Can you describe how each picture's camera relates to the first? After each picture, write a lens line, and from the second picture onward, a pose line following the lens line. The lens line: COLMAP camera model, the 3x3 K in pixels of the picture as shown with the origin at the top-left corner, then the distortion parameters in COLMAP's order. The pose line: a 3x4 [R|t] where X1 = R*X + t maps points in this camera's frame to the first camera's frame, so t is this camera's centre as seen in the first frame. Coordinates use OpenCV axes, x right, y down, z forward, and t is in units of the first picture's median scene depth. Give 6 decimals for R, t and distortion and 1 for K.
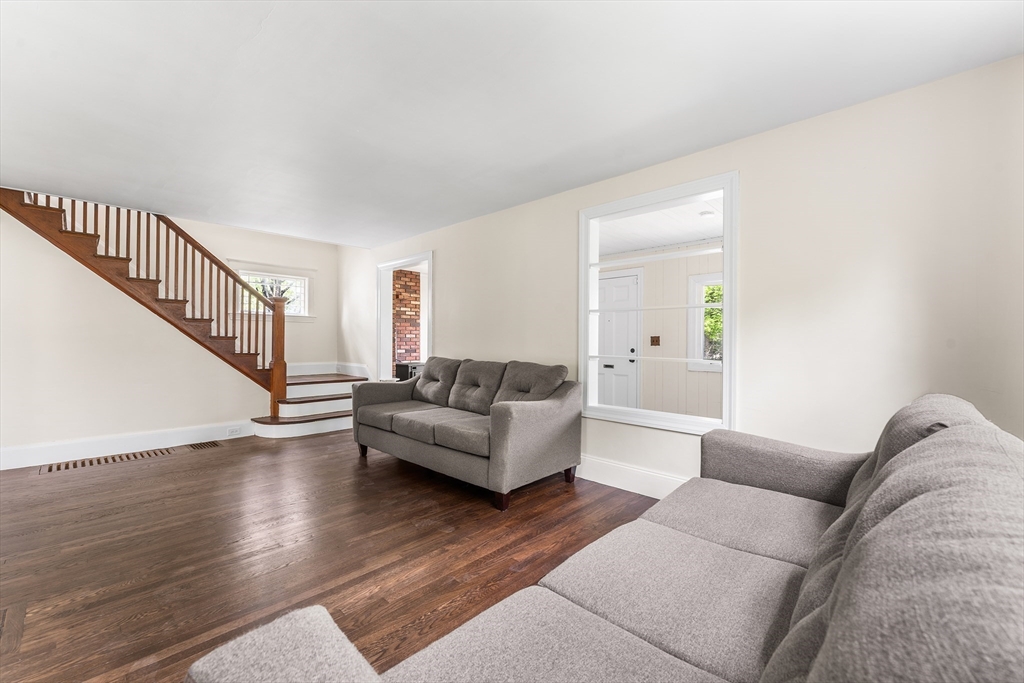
lens RADIAL K [[423.5, 0, 511.9], [0, 423.5, 339.2], [0, 0, 1]] dist [-0.000370, 0.000095]
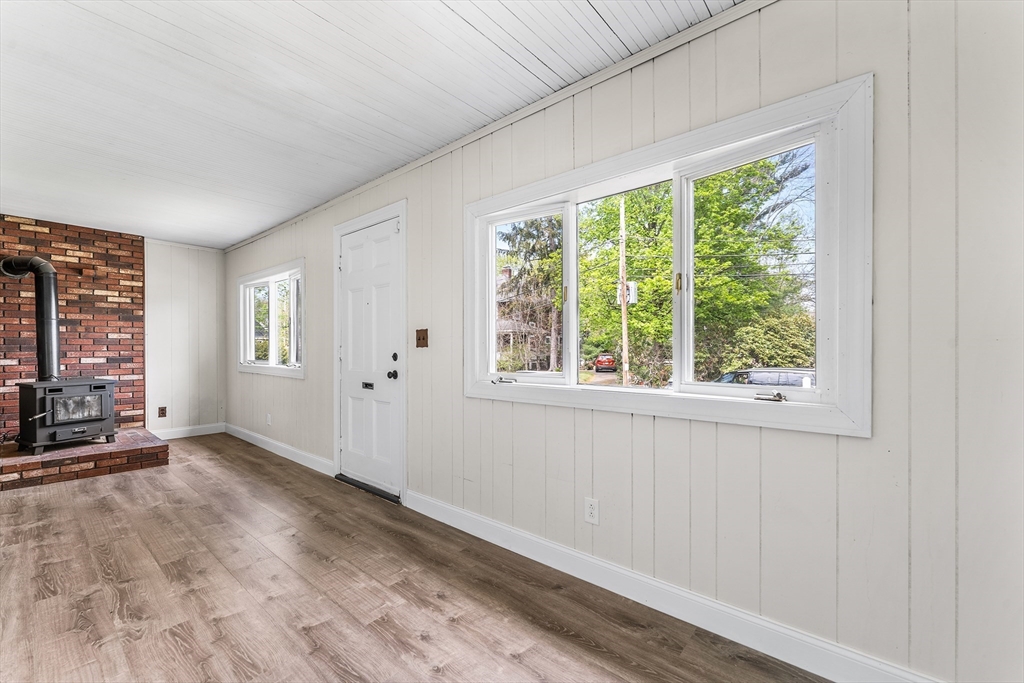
lens RADIAL K [[423.5, 0, 516.4], [0, 423.5, 345.7], [0, 0, 1]] dist [-0.000370, 0.000095]
pose [[0.998172, -0.006604, 0.060077, 0.311016], [0.006634, 0.999978, -0.000309, 0.010566], [-0.060073, 0.000707, 0.998194, 0.342414]]
